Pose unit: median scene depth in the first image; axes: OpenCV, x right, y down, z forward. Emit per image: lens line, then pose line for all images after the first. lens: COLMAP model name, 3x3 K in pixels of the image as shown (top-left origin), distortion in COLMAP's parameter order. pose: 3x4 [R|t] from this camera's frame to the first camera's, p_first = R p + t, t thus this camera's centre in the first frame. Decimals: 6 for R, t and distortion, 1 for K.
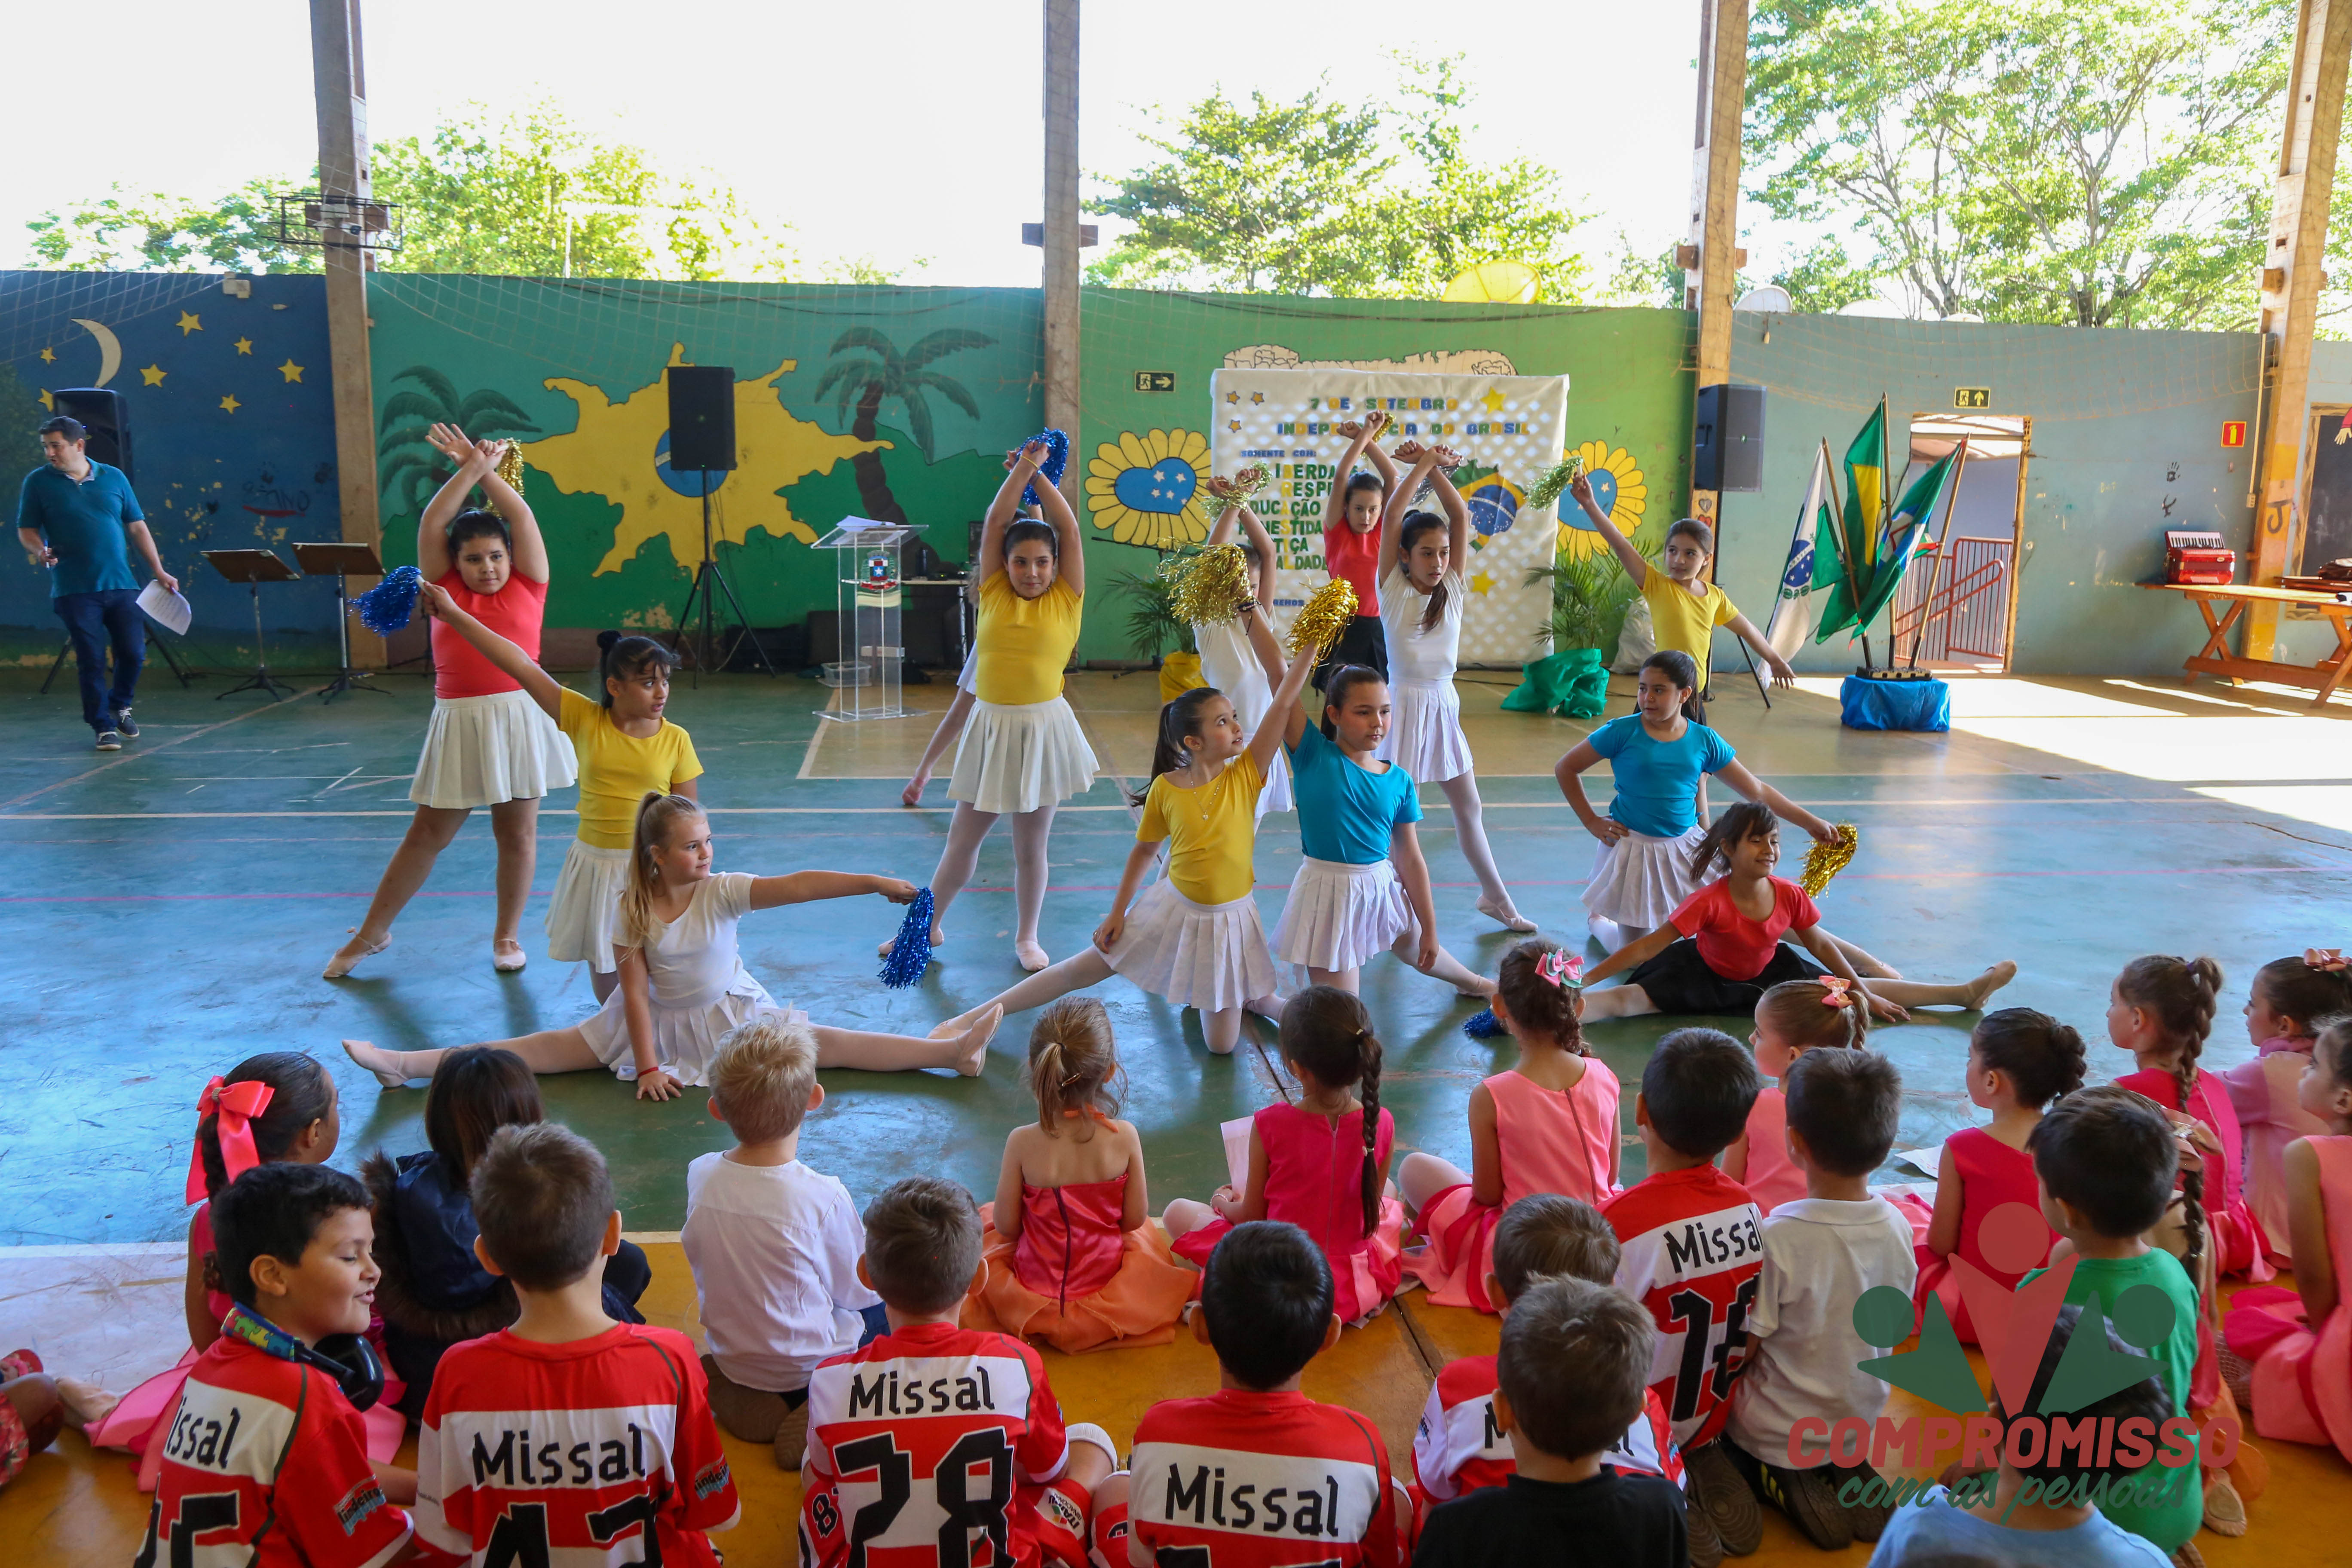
lens RADIAL K [[1795.6, 0, 1173.6], [0, 1795.6, 797.8], [0, 0, 1]] dist [-0.099374, 0.098972]
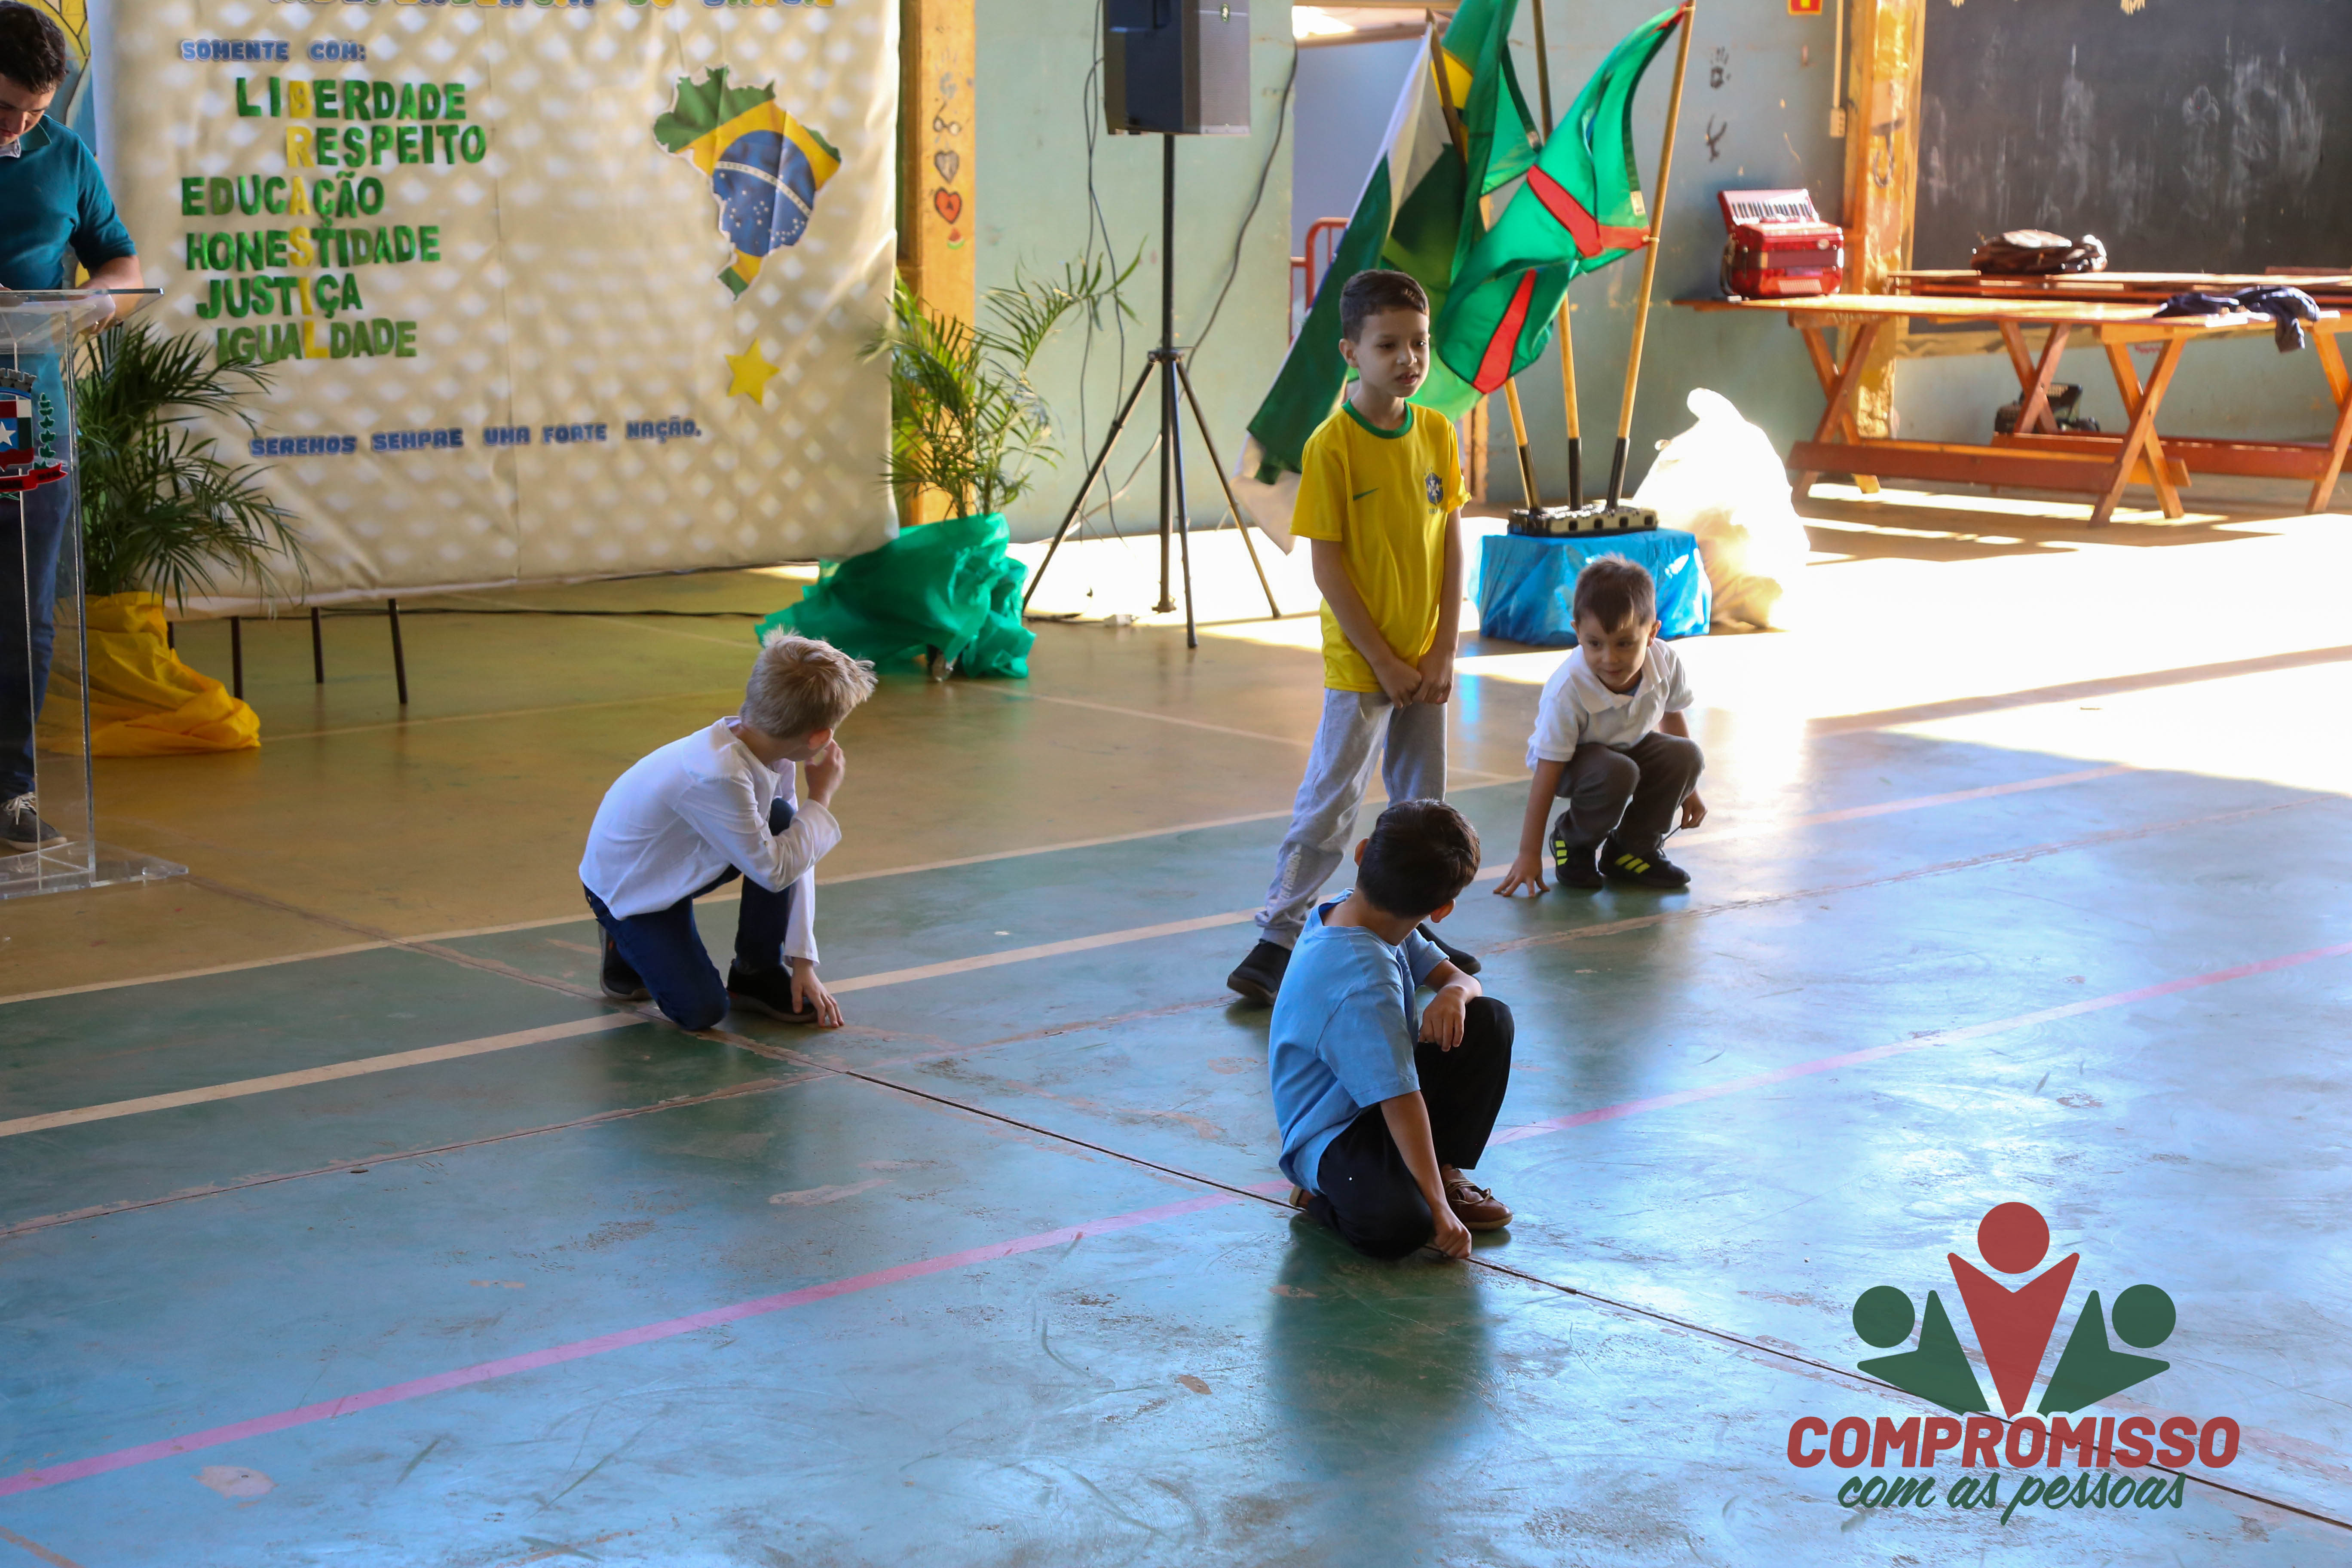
lens RADIAL K [[4172.5, 0, 1176.0], [0, 4172.5, 784.0], [0, 0, 1]] dist [0.267288, 0.193296]
pose [[0.820371, -0.101481, 0.562755, -0.269696], [0.109192, 0.993819, 0.020037, -0.030950], [-0.561310, 0.045010, 0.826381, 0.134940]]
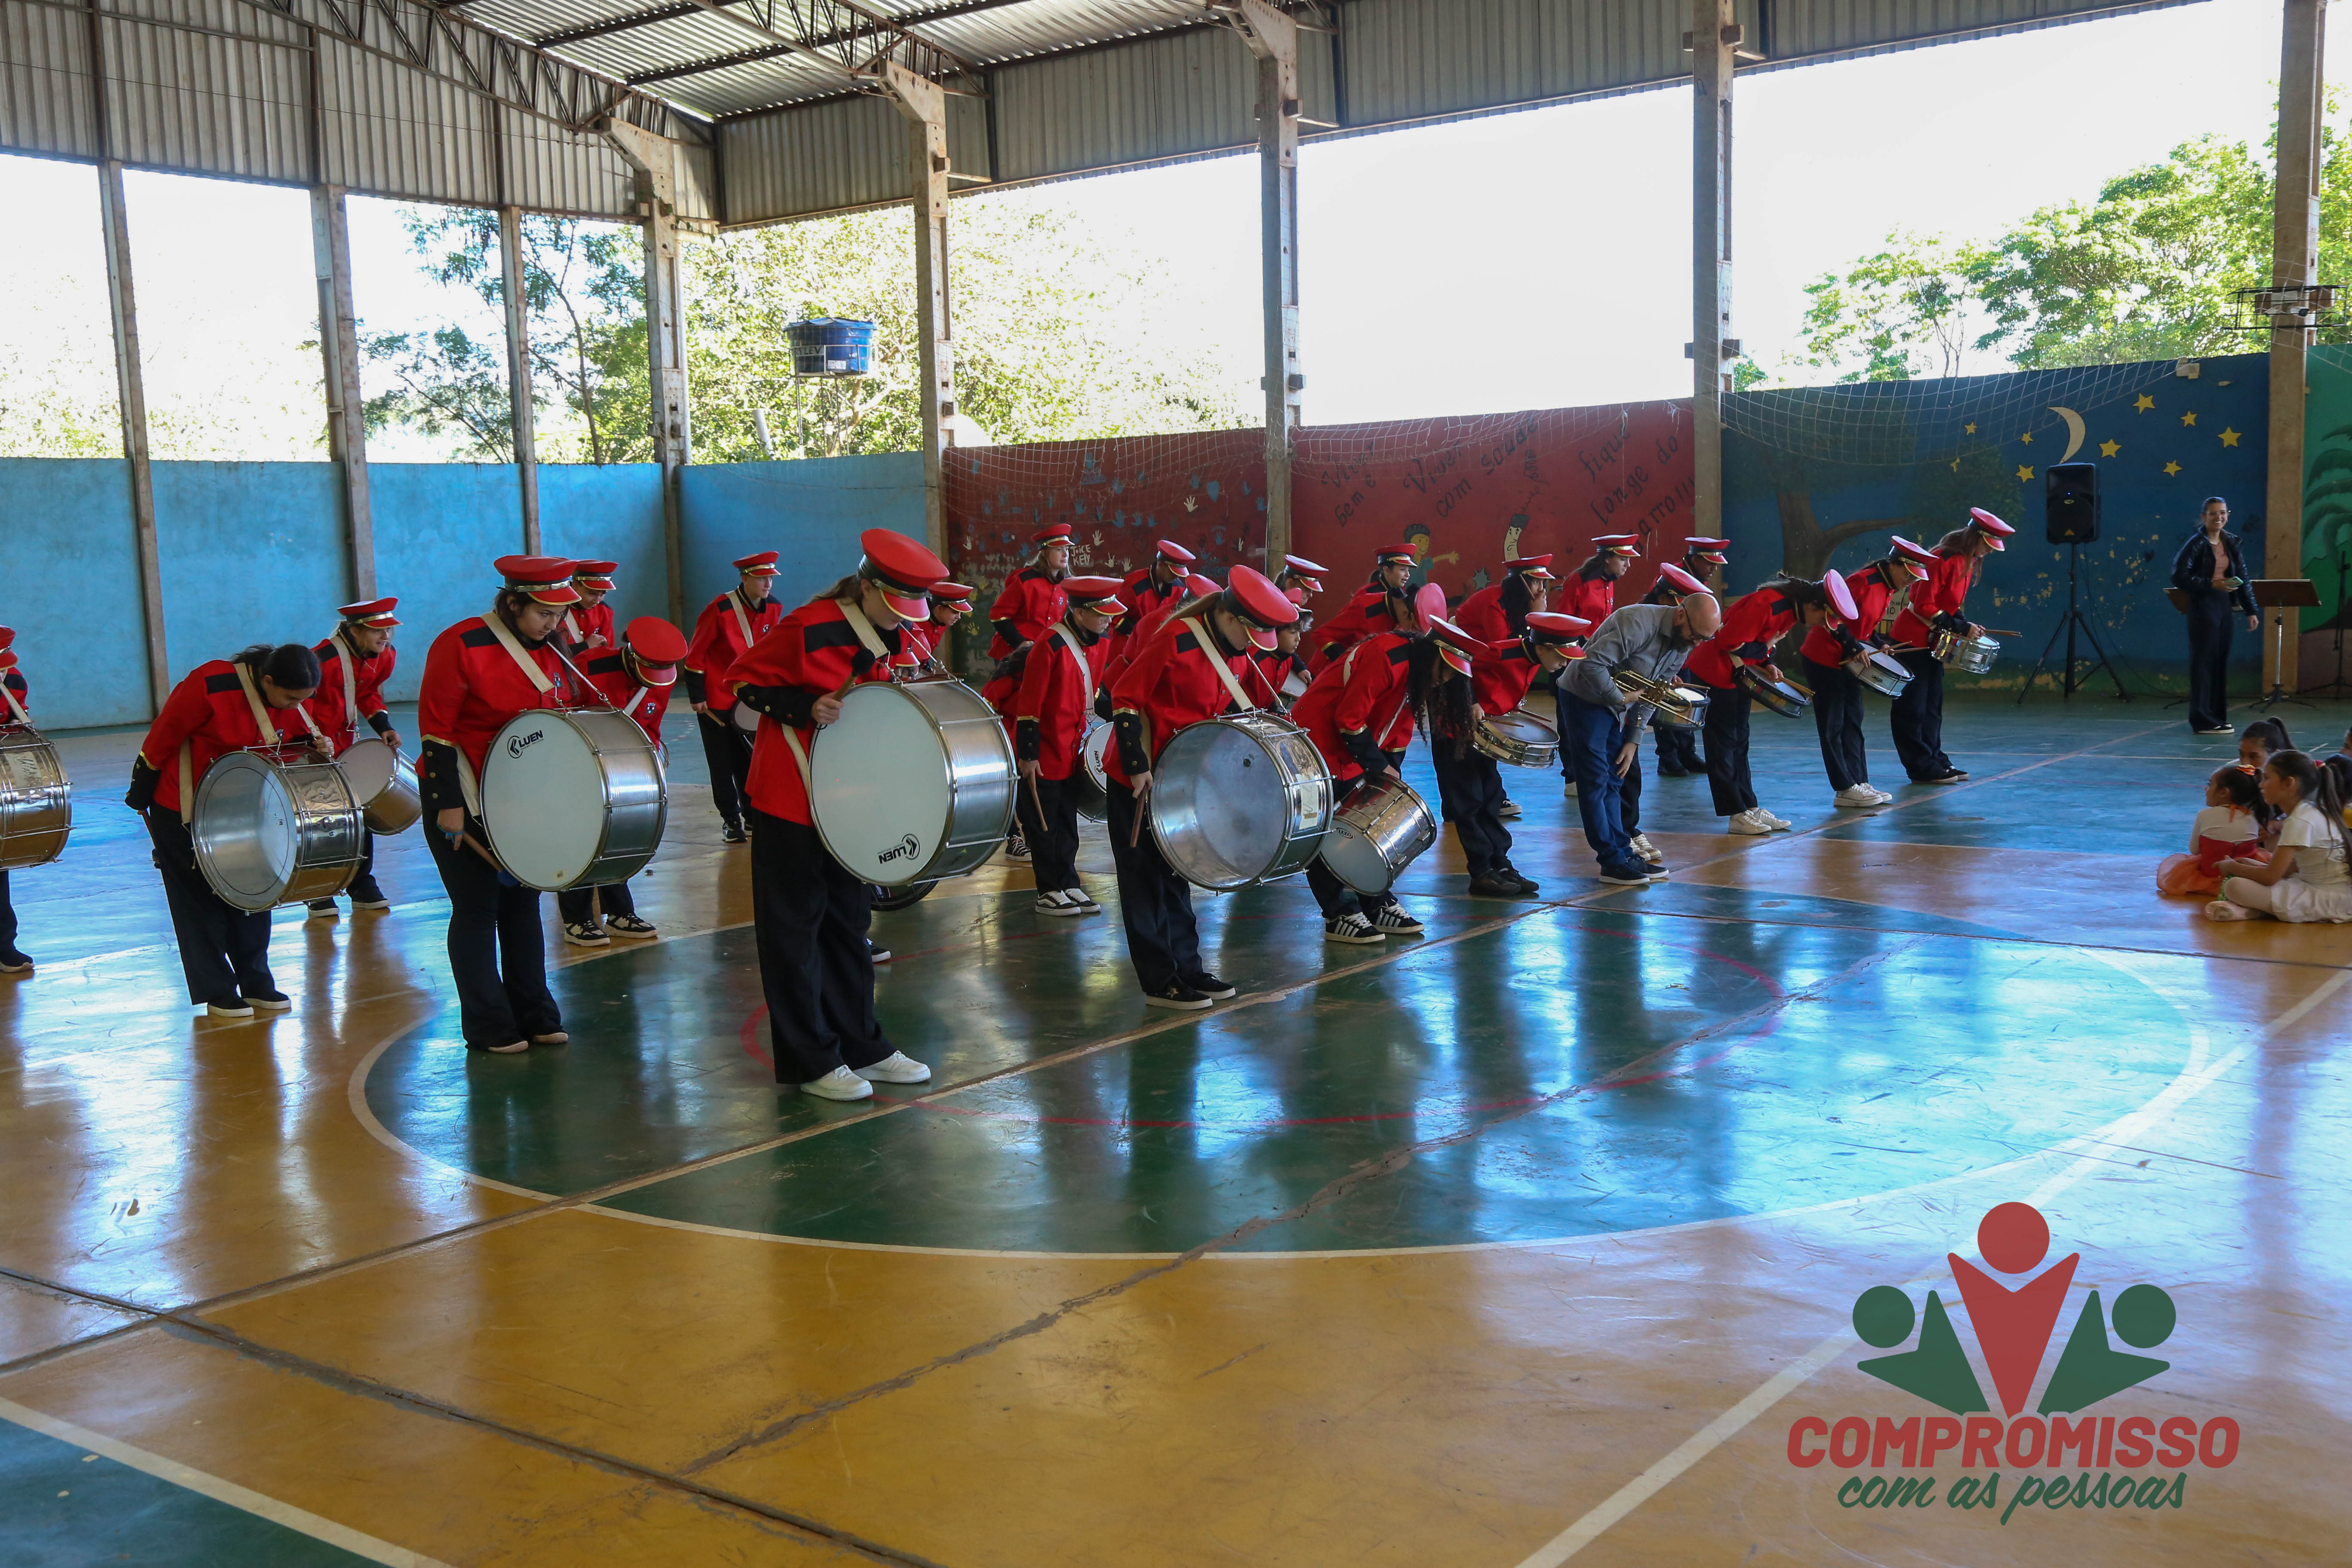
lens RADIAL K [[2384.3, 0, 1177.4], [0, 2384.3, 844.5], [0, 0, 1]] dist [0.029021, 0.091786]
pose [[0.715910, 0.052249, -0.696234, 0.125360], [-0.089328, 0.995855, -0.017118, 0.114638], [0.692454, 0.074448, 0.717610, -0.603083]]
